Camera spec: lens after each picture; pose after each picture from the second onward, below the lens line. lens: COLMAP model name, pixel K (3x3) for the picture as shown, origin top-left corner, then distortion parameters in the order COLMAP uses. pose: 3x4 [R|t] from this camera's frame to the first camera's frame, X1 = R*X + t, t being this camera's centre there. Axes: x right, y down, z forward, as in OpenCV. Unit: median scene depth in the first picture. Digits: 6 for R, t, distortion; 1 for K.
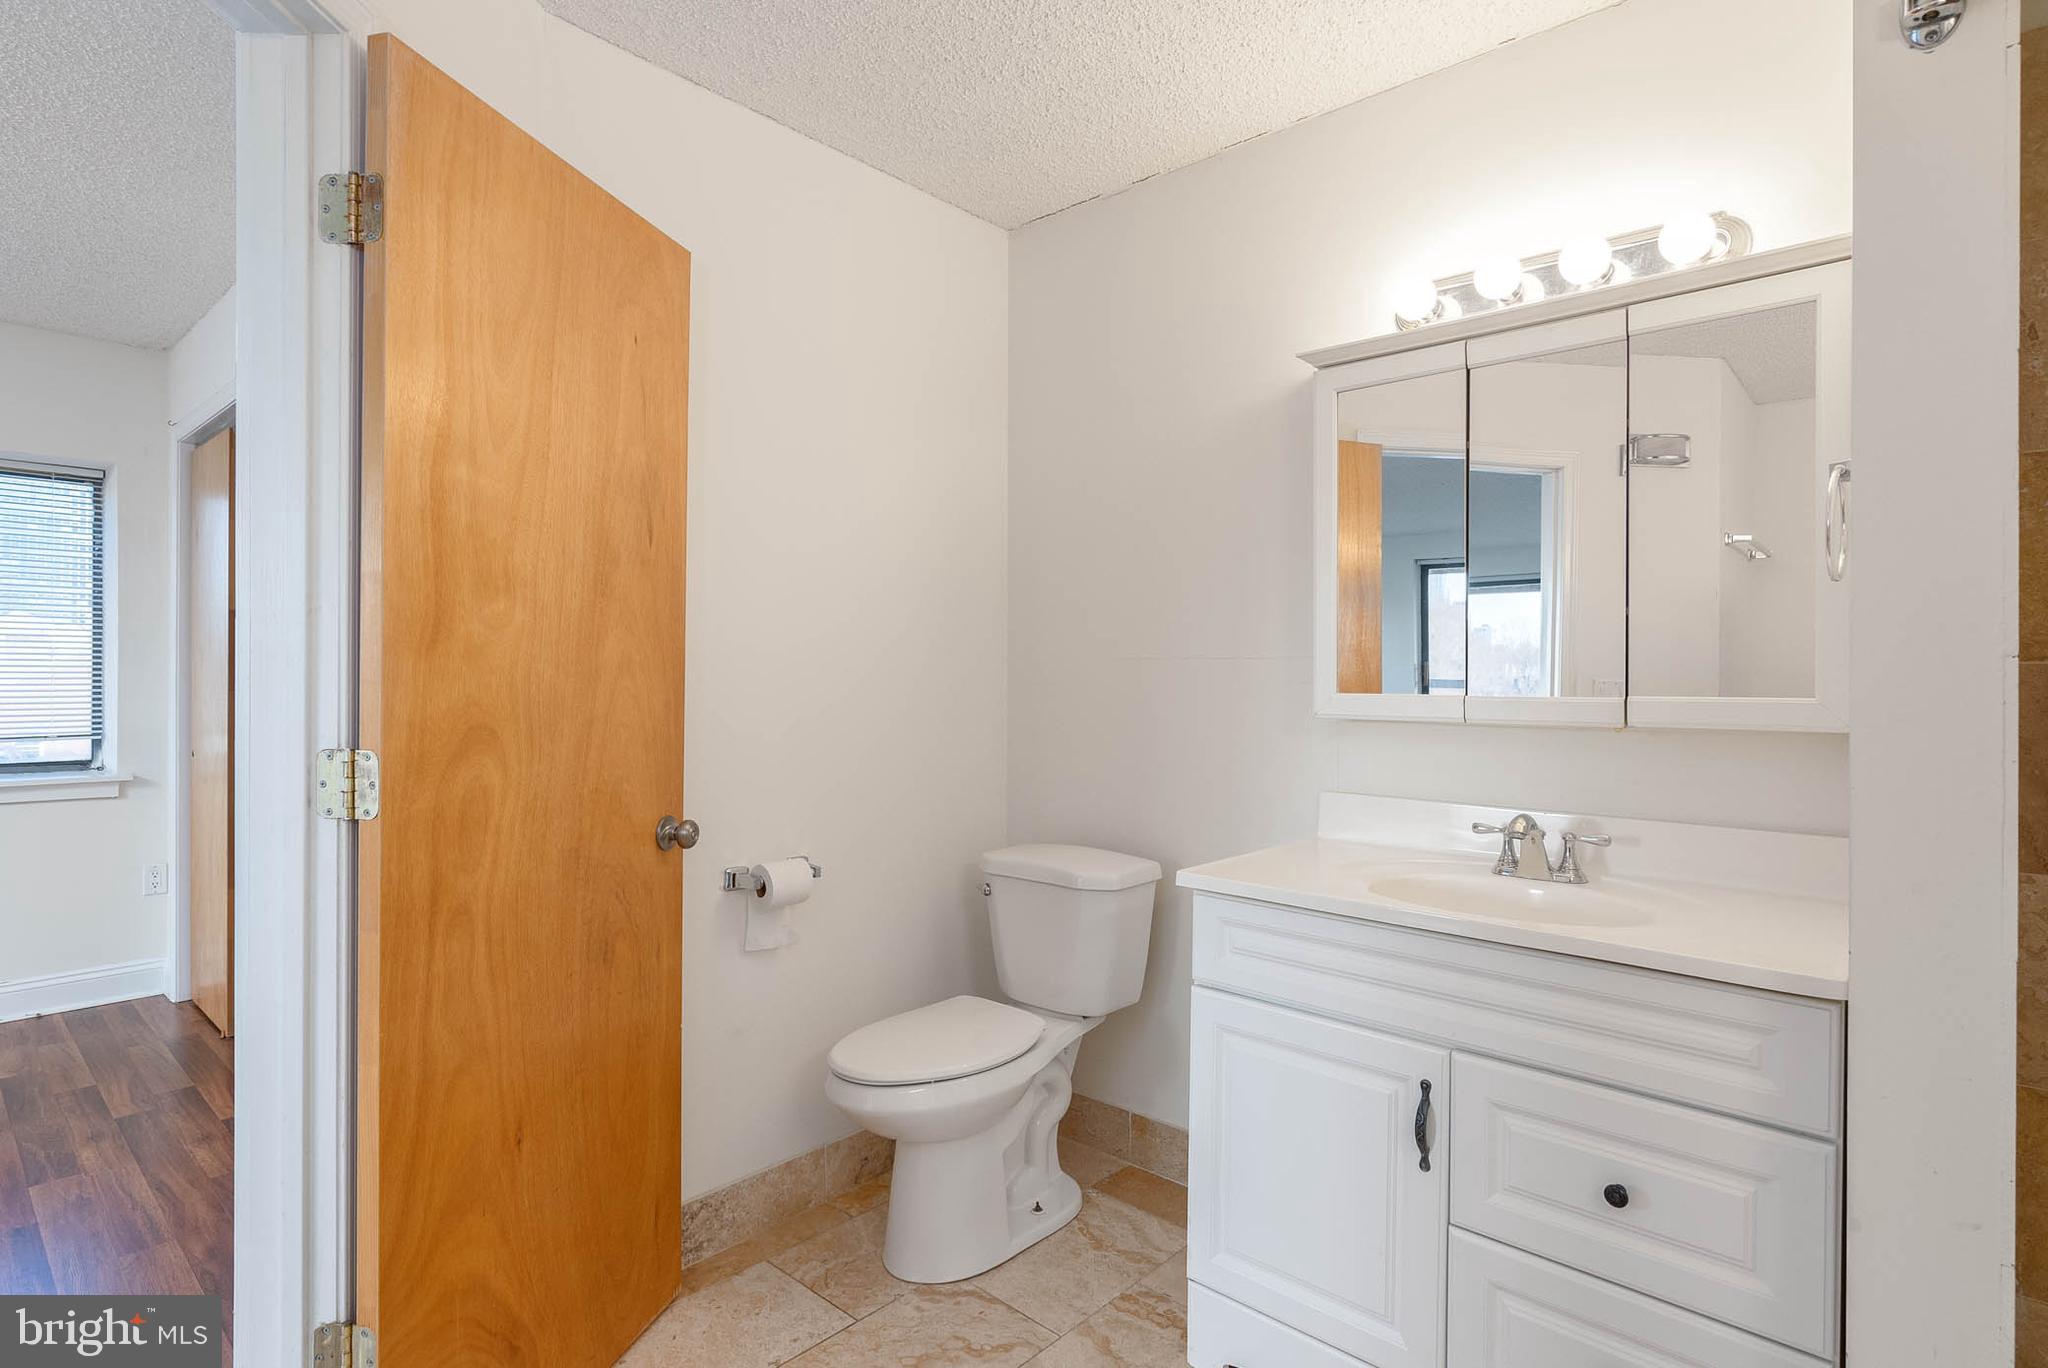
lens RADIAL K [[1010.9, 0, 1023.9], [0, 1010.9, 674.0], [0, 0, 1]] dist [-0.007123, 0.000554]
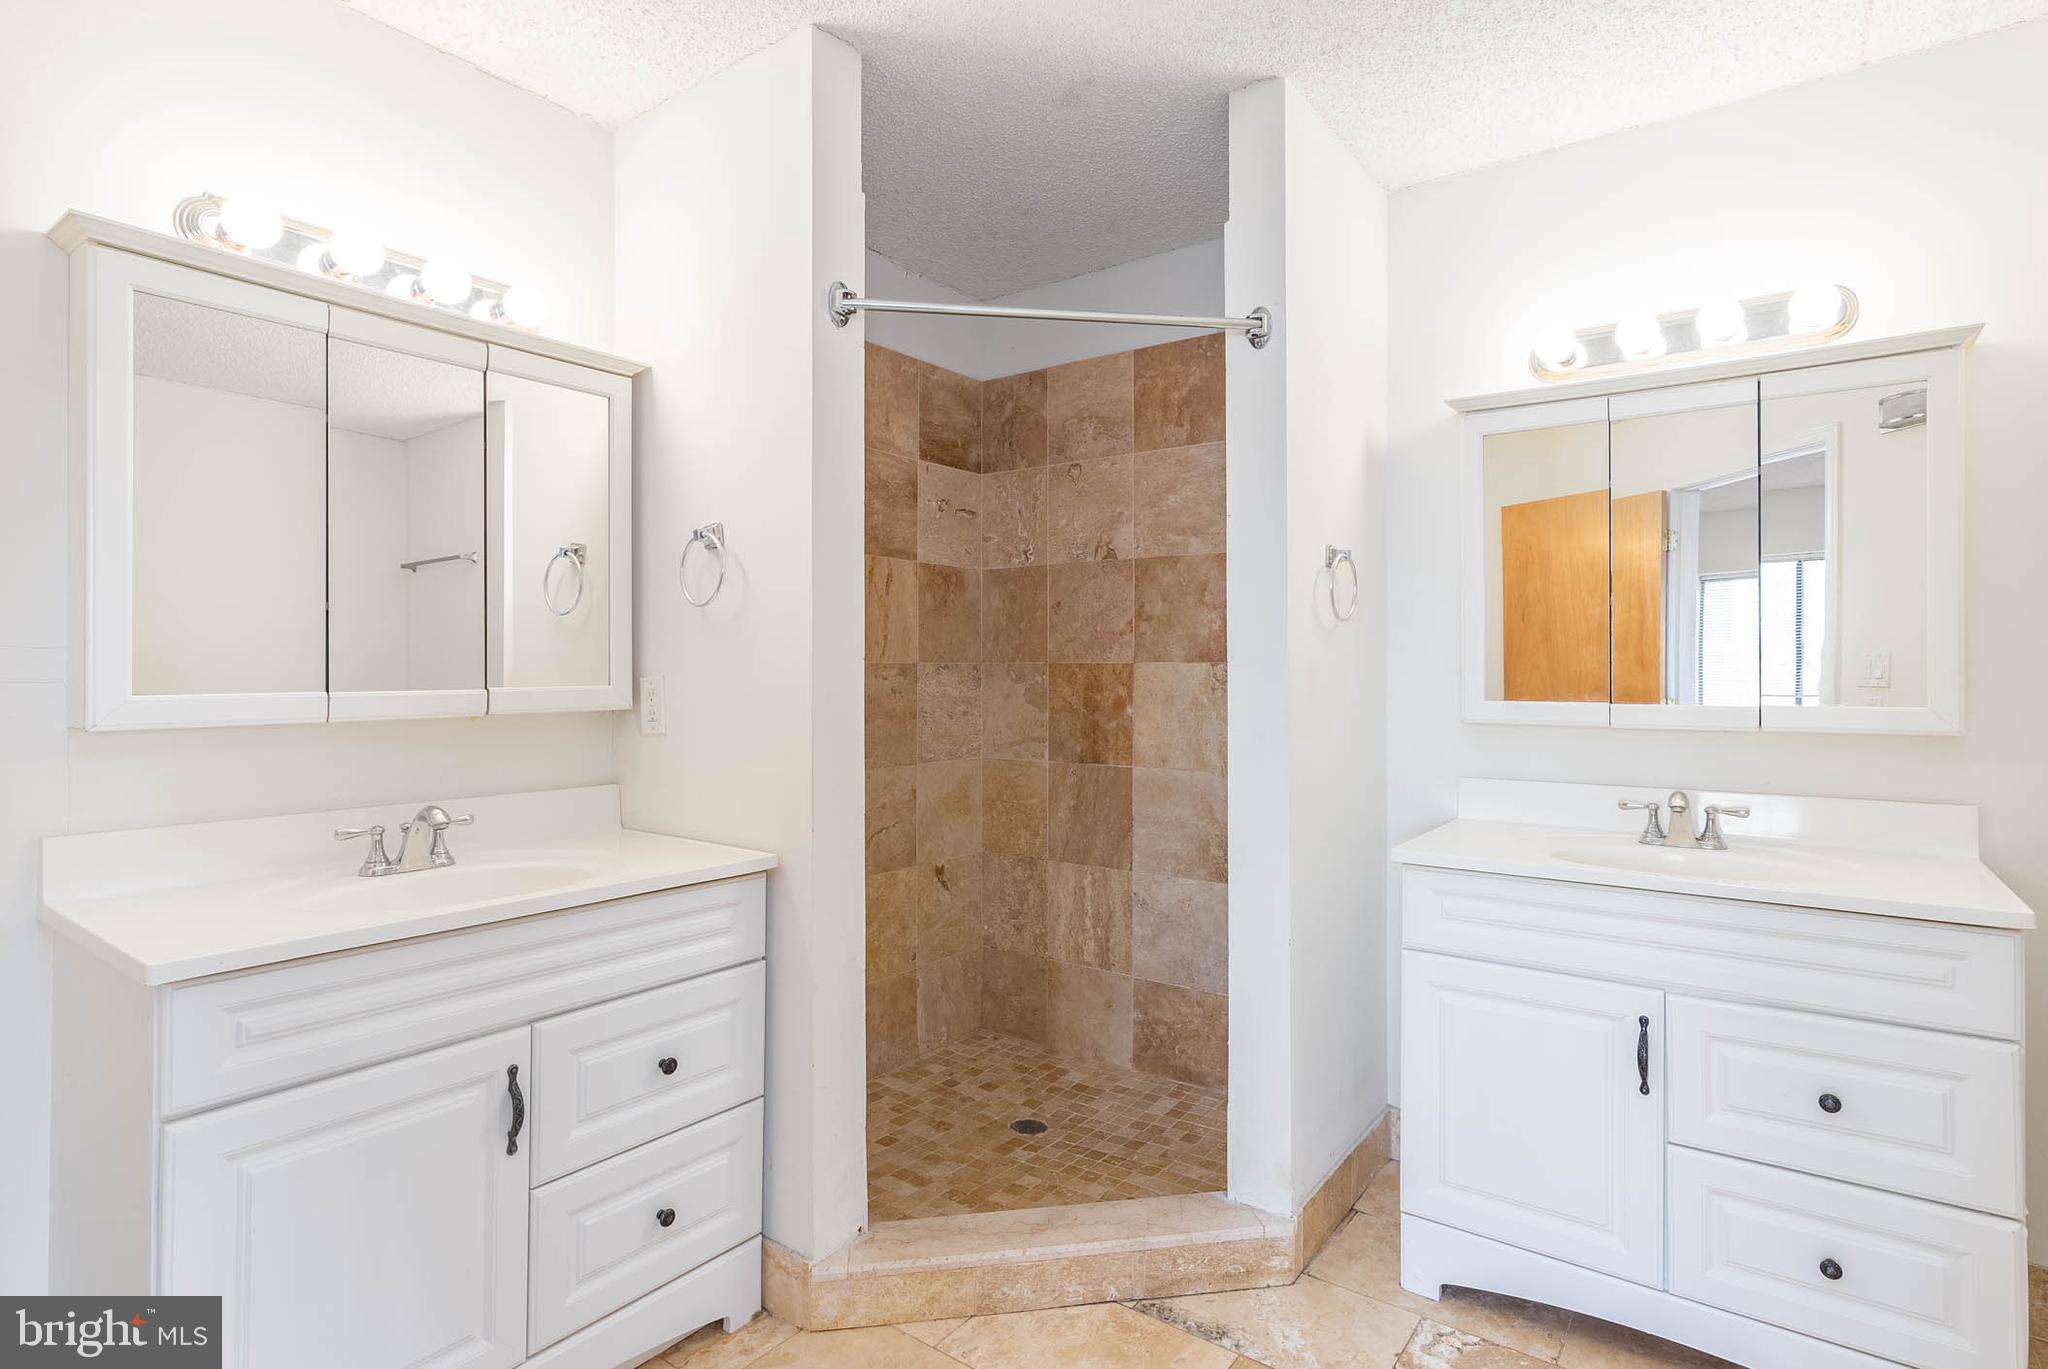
lens RADIAL K [[1010.9, 0, 1021.6], [0, 1010.9, 672.2], [0, 0, 1]] dist [-0.007123, 0.000554]
pose [[-0.061294, -0.009270, 0.998077, -0.555598], [0.004876, 0.999942, 0.009586, -0.002980], [-0.998108, 0.005454, -0.061245, 0.463879]]
